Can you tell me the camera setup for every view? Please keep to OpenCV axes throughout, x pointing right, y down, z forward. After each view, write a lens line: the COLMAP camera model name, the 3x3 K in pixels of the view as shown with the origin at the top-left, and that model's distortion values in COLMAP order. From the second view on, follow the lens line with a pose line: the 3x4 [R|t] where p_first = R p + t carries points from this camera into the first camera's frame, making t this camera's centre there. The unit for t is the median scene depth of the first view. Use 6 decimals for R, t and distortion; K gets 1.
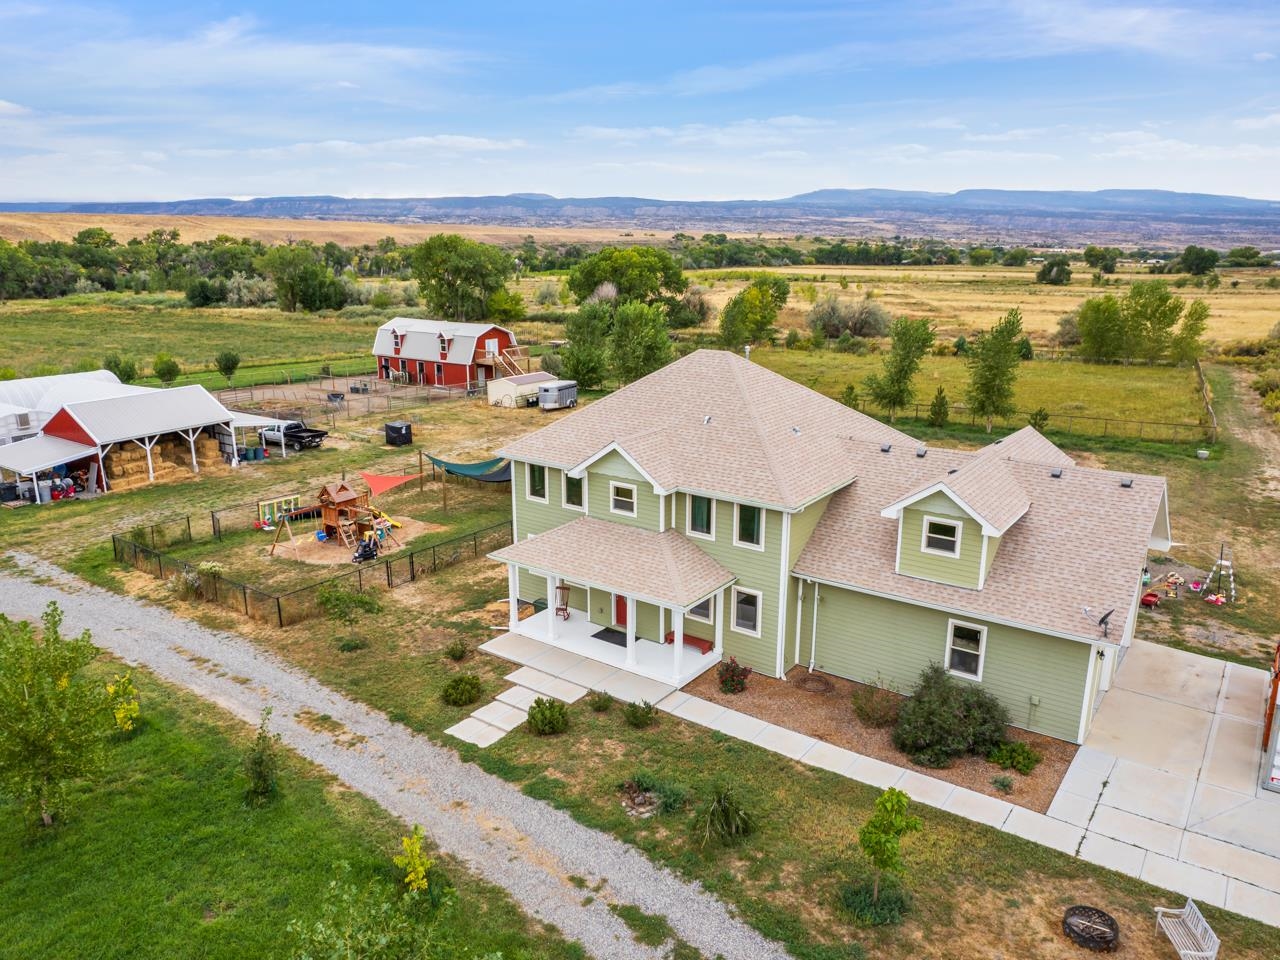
lens RADIAL K [[912.8, 0, 640.0], [0, 912.8, 480.0], [0, 0, 1]] dist [-0.073296, 0.068669]
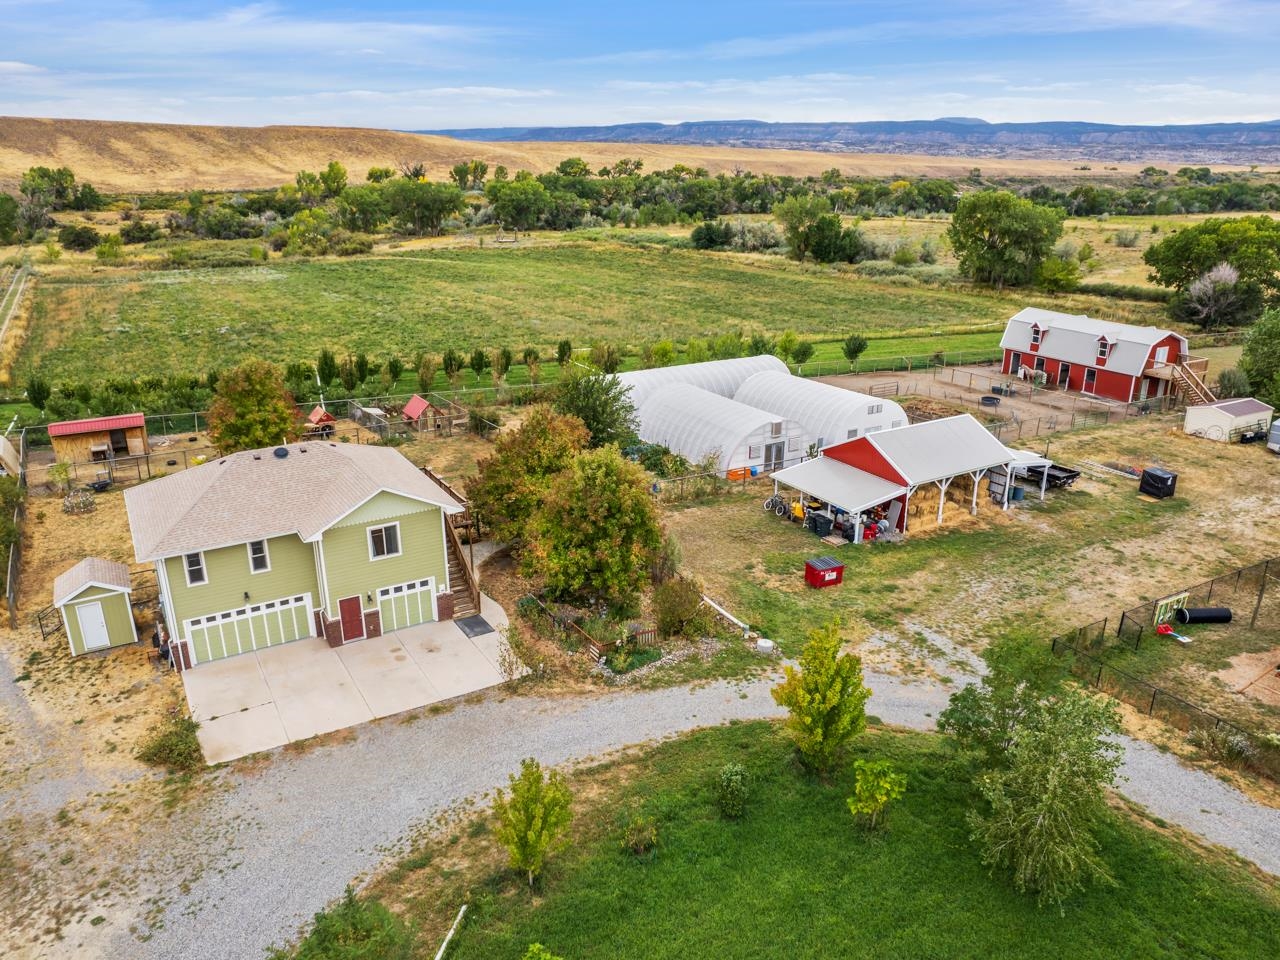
lens RADIAL K [[912.8, 0, 640.0], [0, 912.8, 480.0], [0, 0, 1]] dist [-0.073296, 0.068669]
pose [[0.913542, 0.137867, -0.382667, -0.134239], [-0.107253, 0.989157, 0.100325, -0.029765], [0.392350, -0.050609, 0.918423, 0.002227]]
